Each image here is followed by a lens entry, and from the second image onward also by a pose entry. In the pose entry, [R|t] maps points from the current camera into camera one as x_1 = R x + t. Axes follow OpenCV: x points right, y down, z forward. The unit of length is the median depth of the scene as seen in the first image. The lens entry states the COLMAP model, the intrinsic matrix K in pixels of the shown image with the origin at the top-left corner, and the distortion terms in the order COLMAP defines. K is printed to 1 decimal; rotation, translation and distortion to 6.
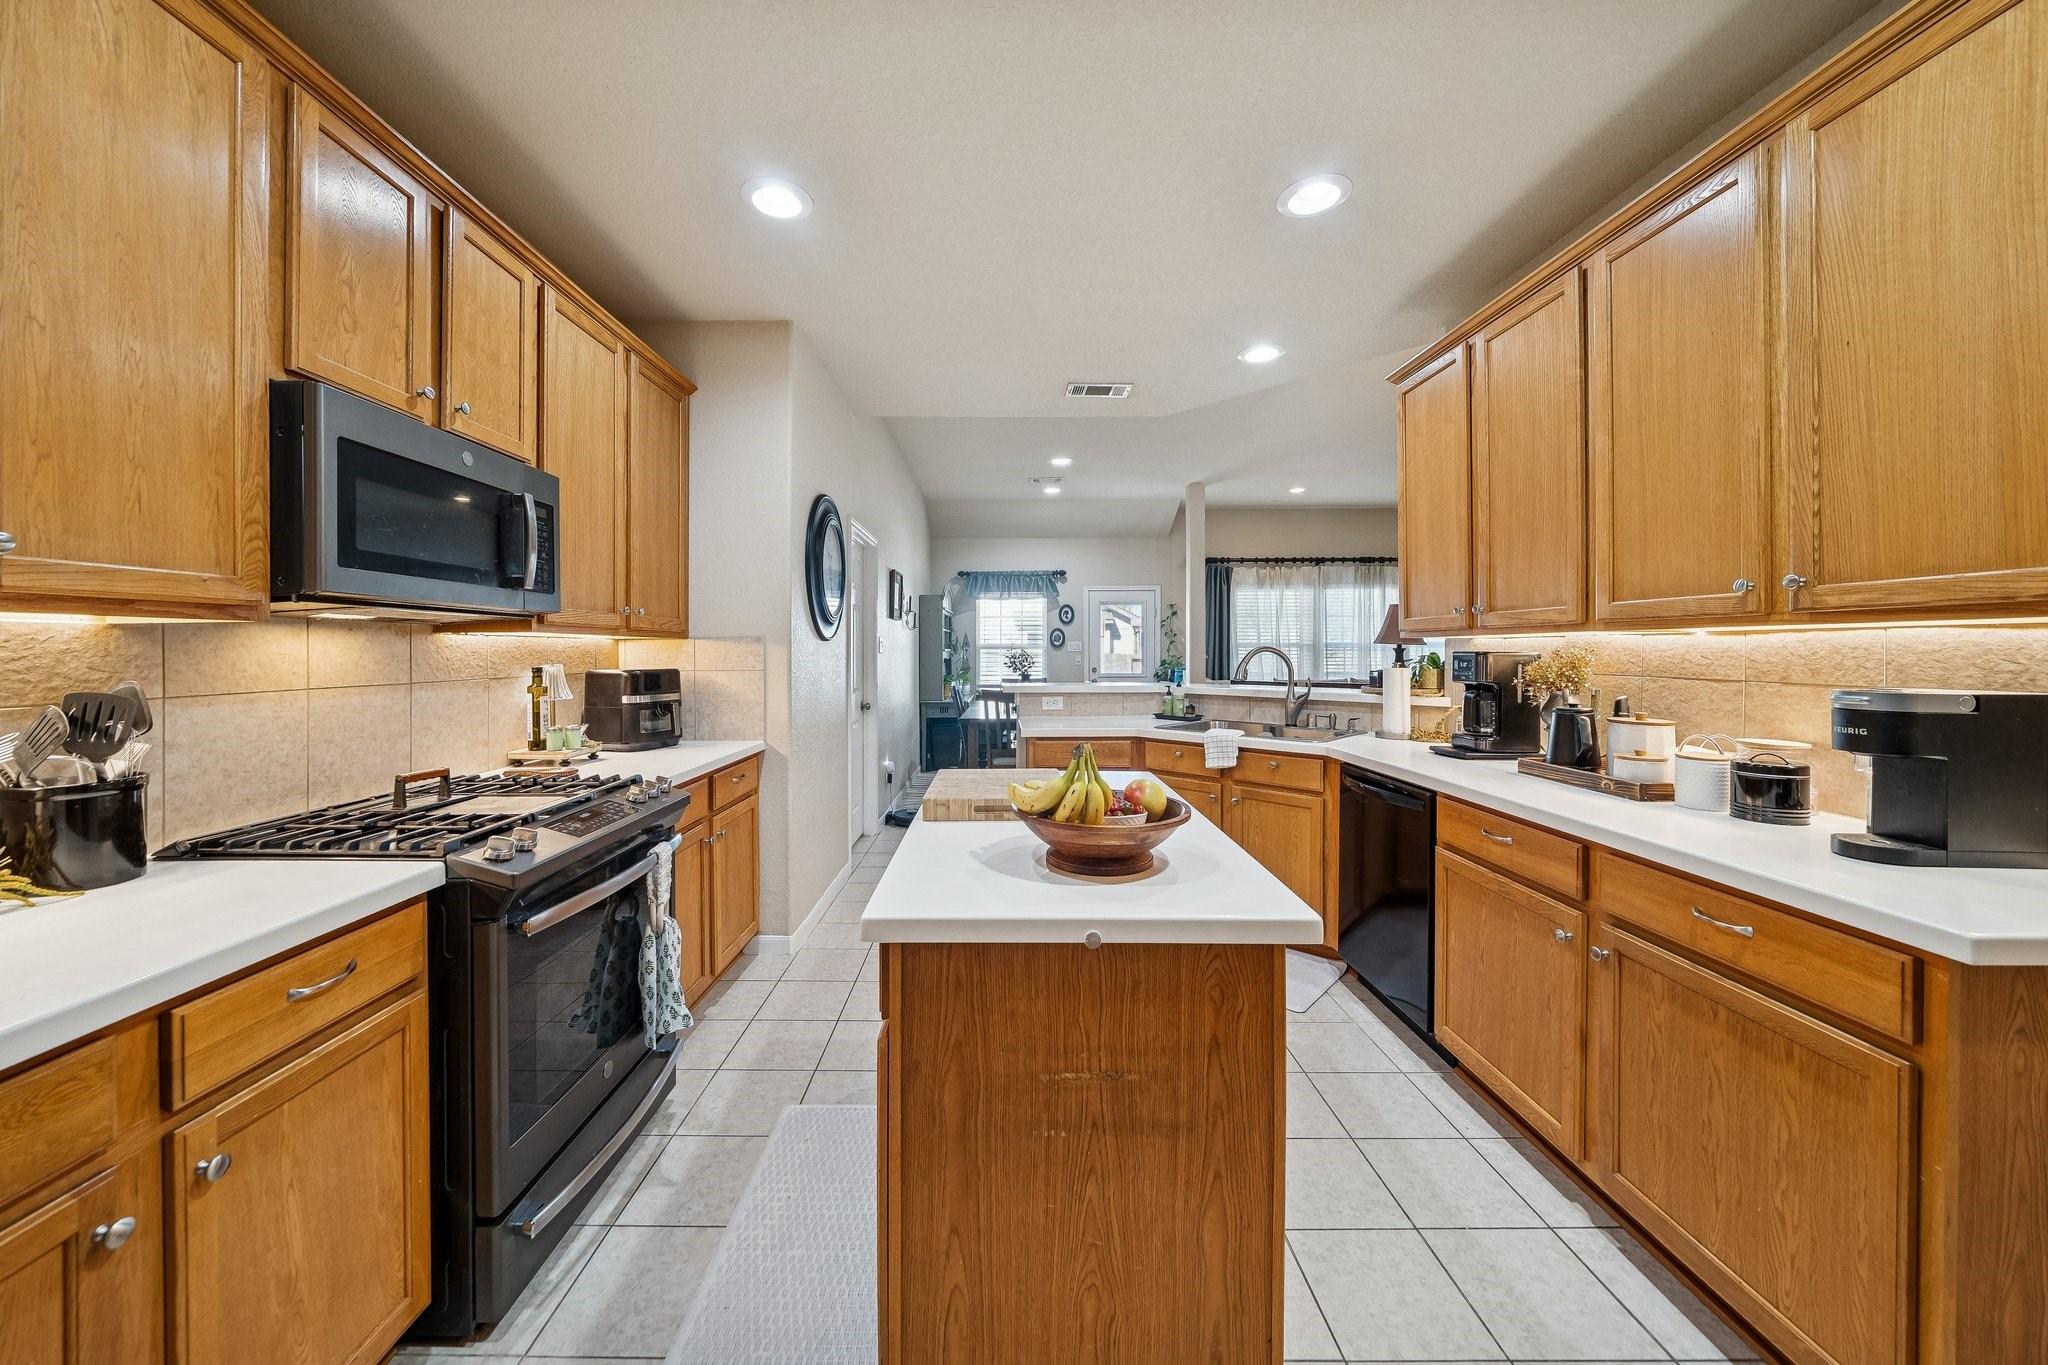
lens RADIAL K [[717.4, 0, 1005.5], [0, 717.4, 650.0], [0, 0, 1]] dist [-0.001623, -0.000129]
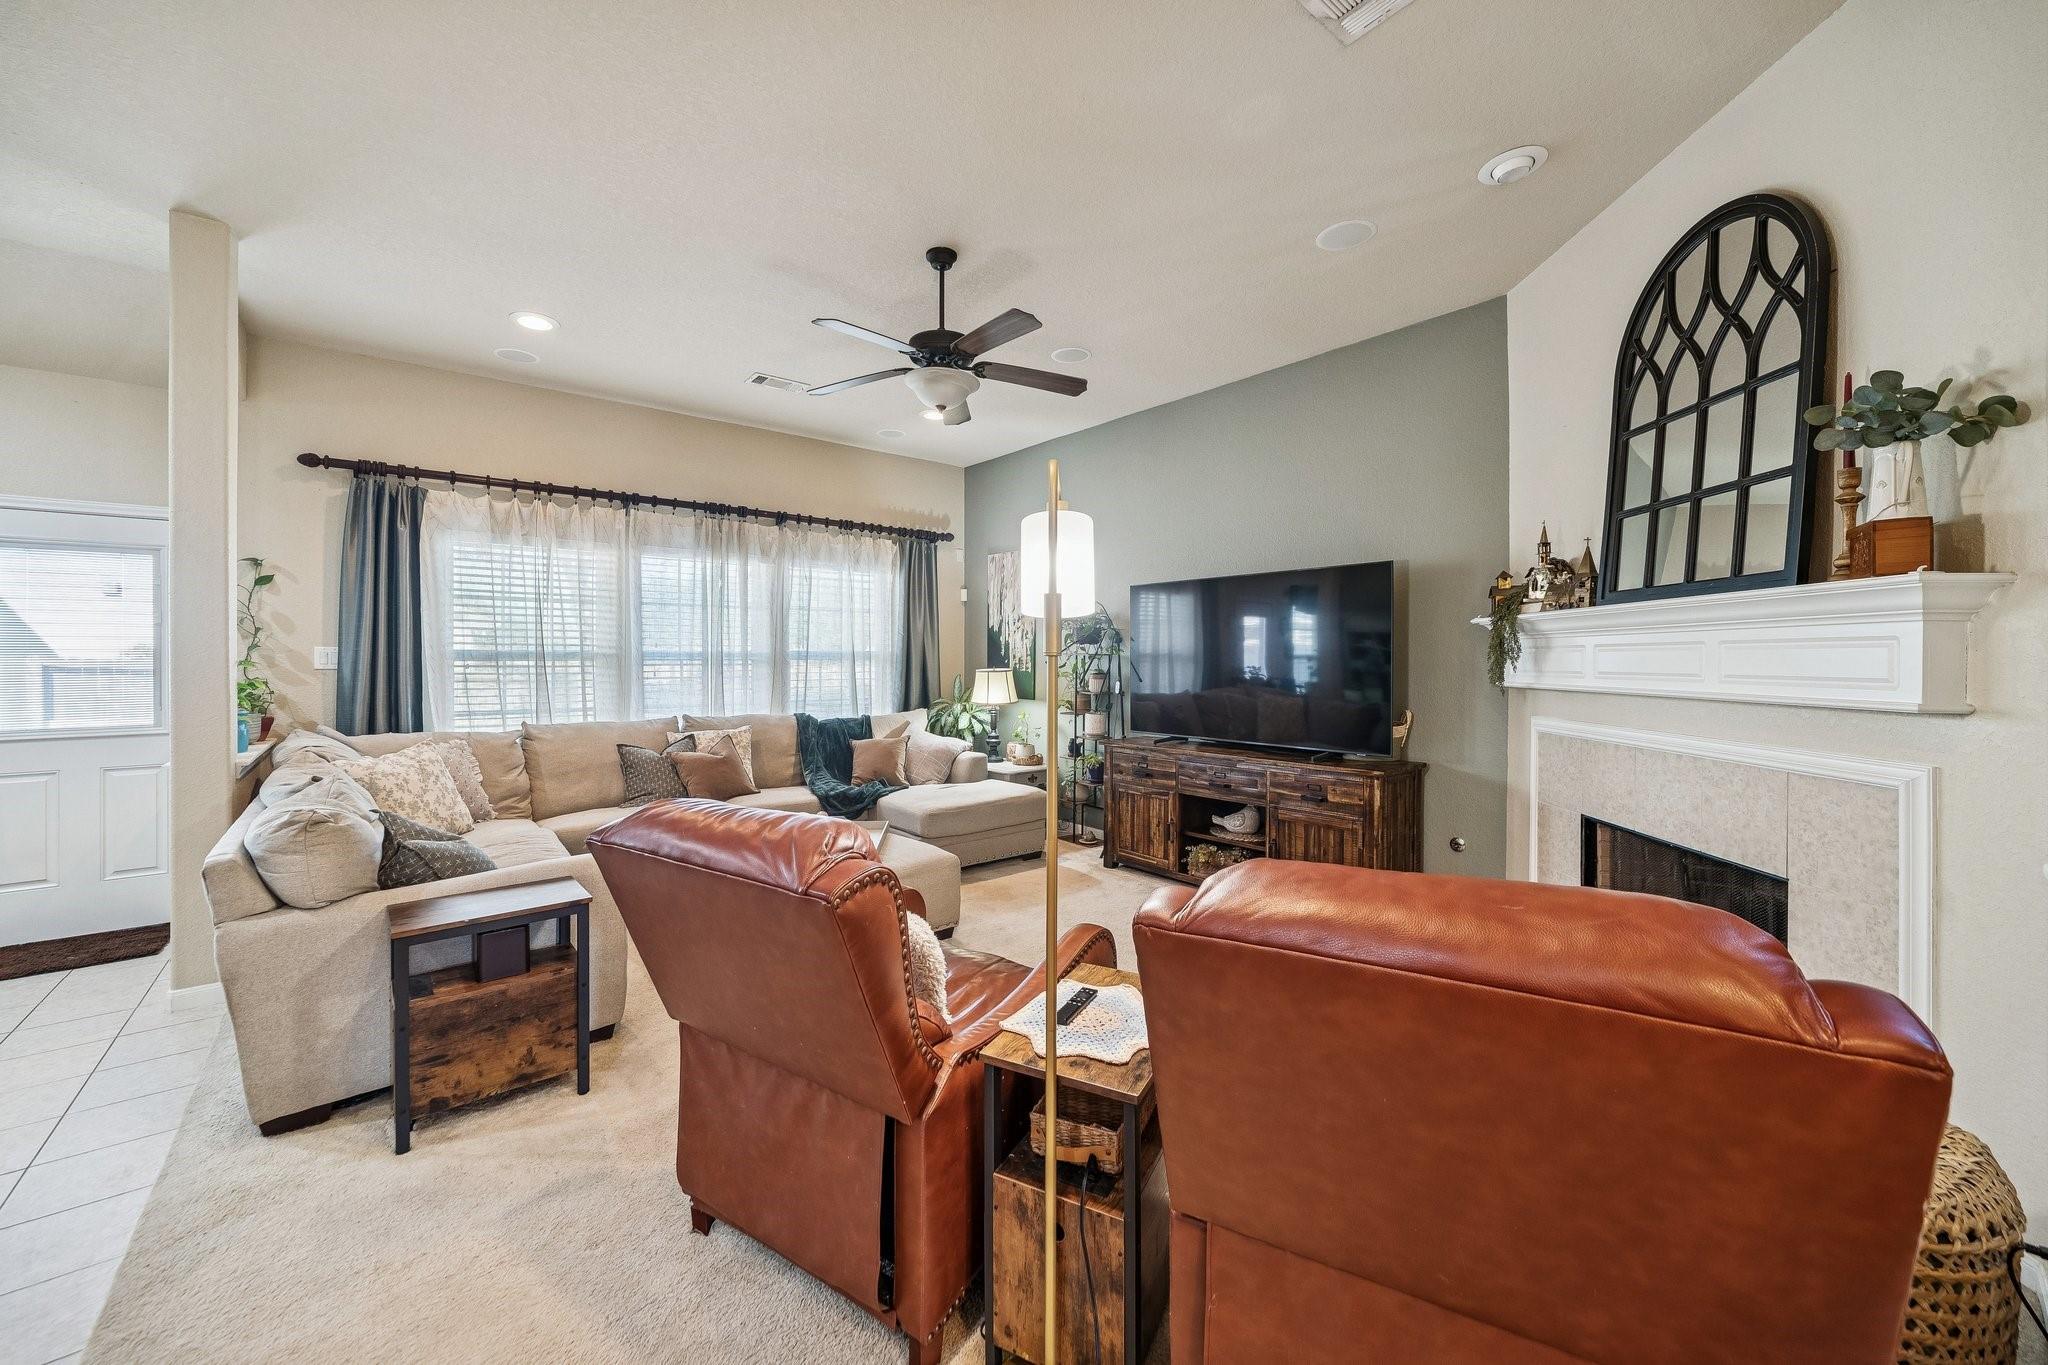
lens RADIAL K [[771.2, 0, 1016.5], [0, 771.2, 658.2], [0, 0, 1]] dist [-0.000508, -0.000140]
pose [[0.767925, 0.002212, 0.640536, 1.477106], [0.000785, 0.999990, -0.004395, -0.009390], [-0.640539, 0.003877, 0.767916, 1.860889]]
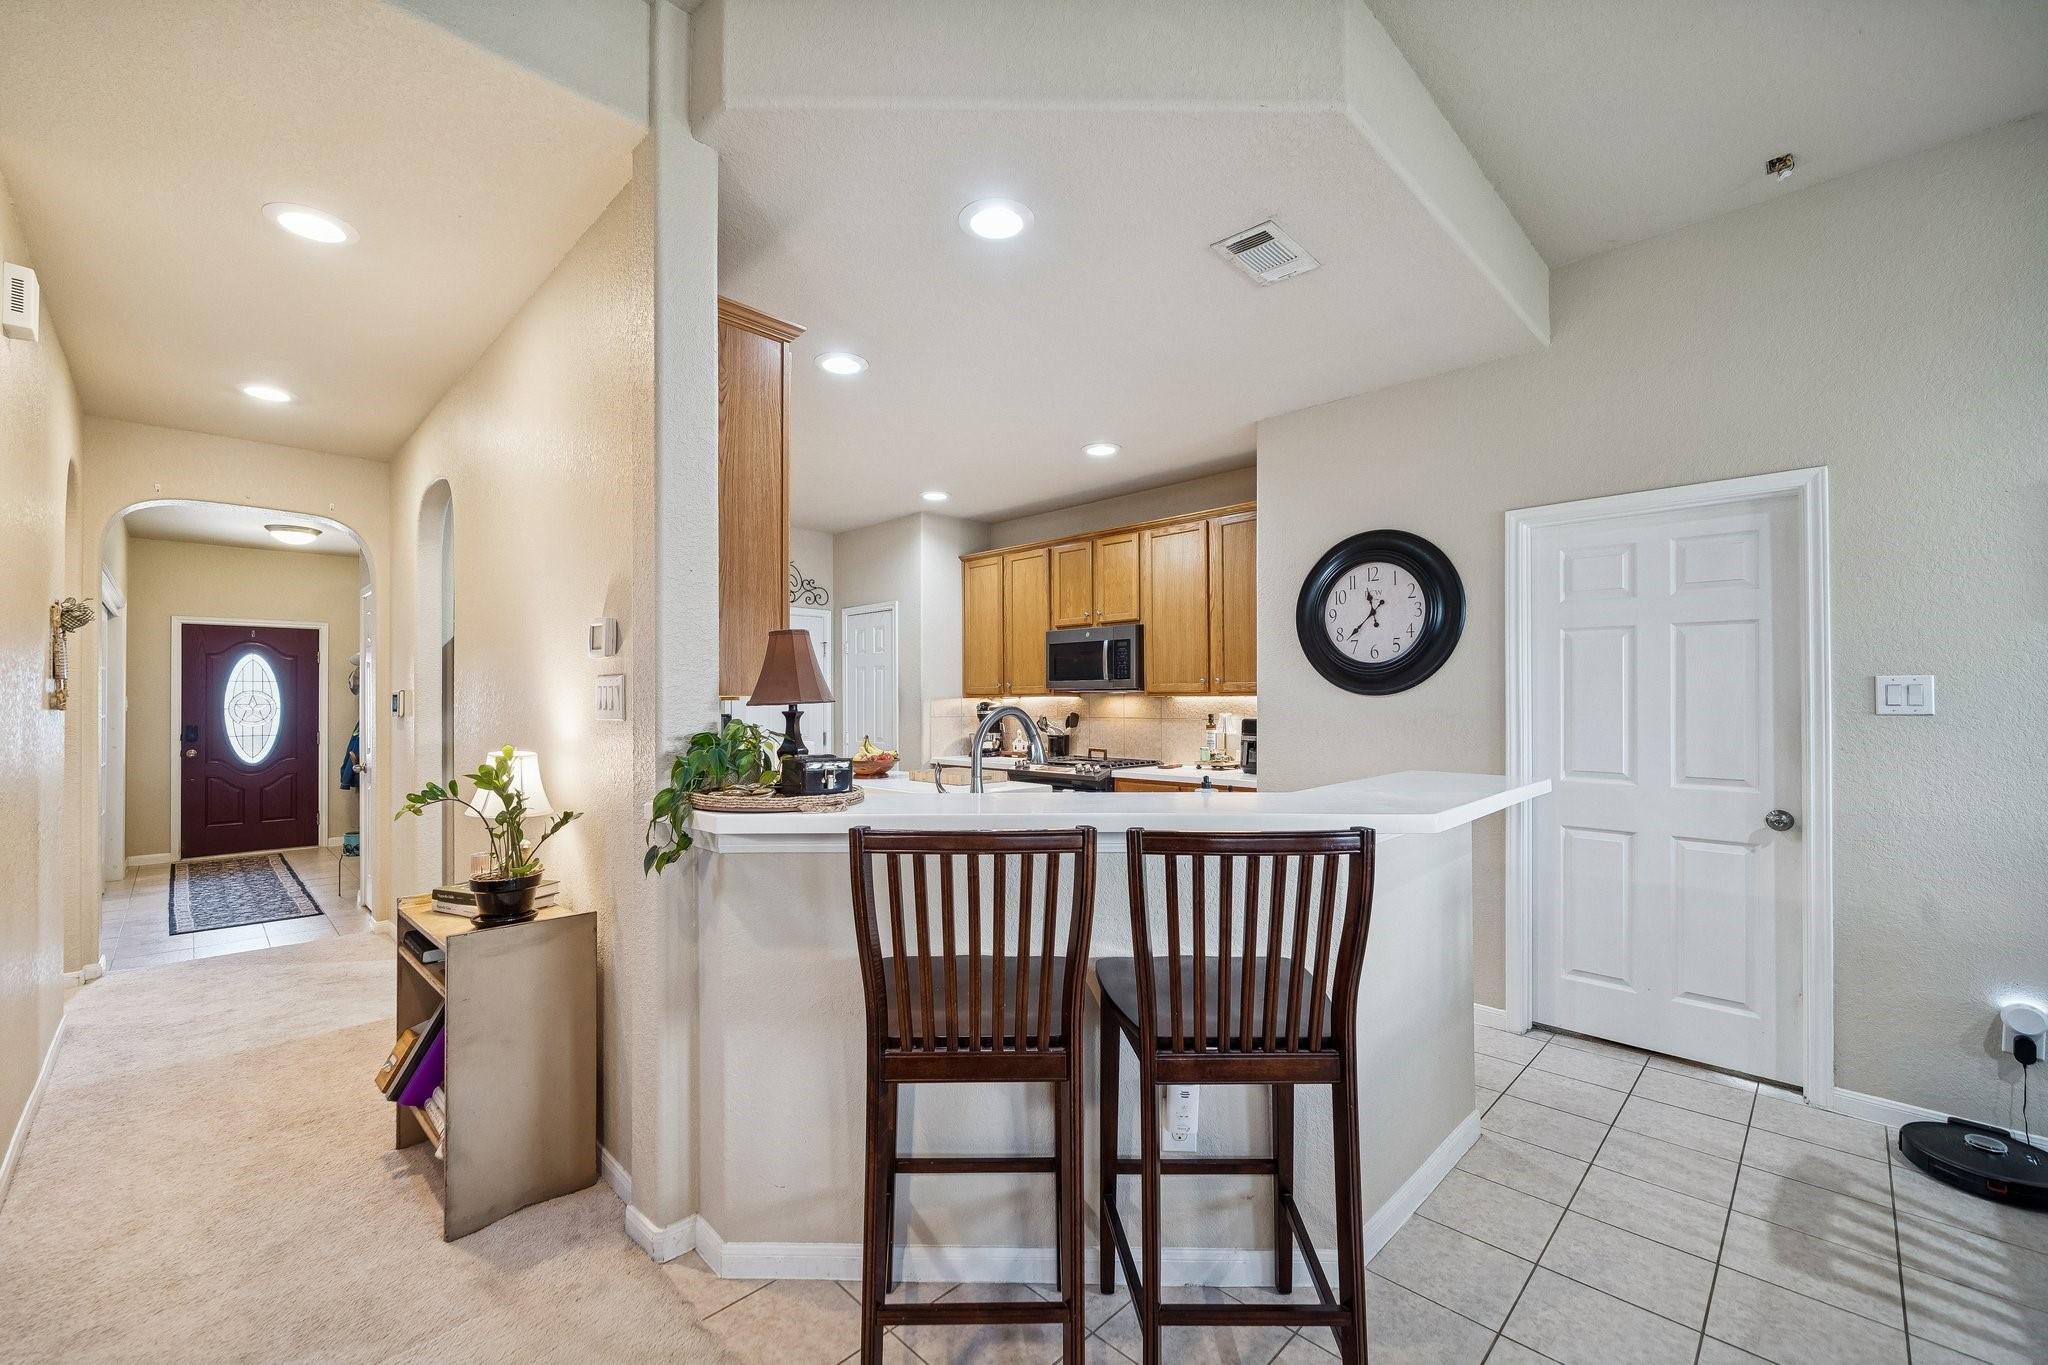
lens RADIAL K [[833.8, 0, 1024.0], [0, 833.8, 682.5], [0, 0, 1]] dist [-0.000022, -0.000003]
pose [[-0.697759, -0.012980, -0.716215, 1.623325], [0.003584, 0.999760, -0.021610, -0.016436], [0.716324, -0.017645, -0.697545, 2.921328]]
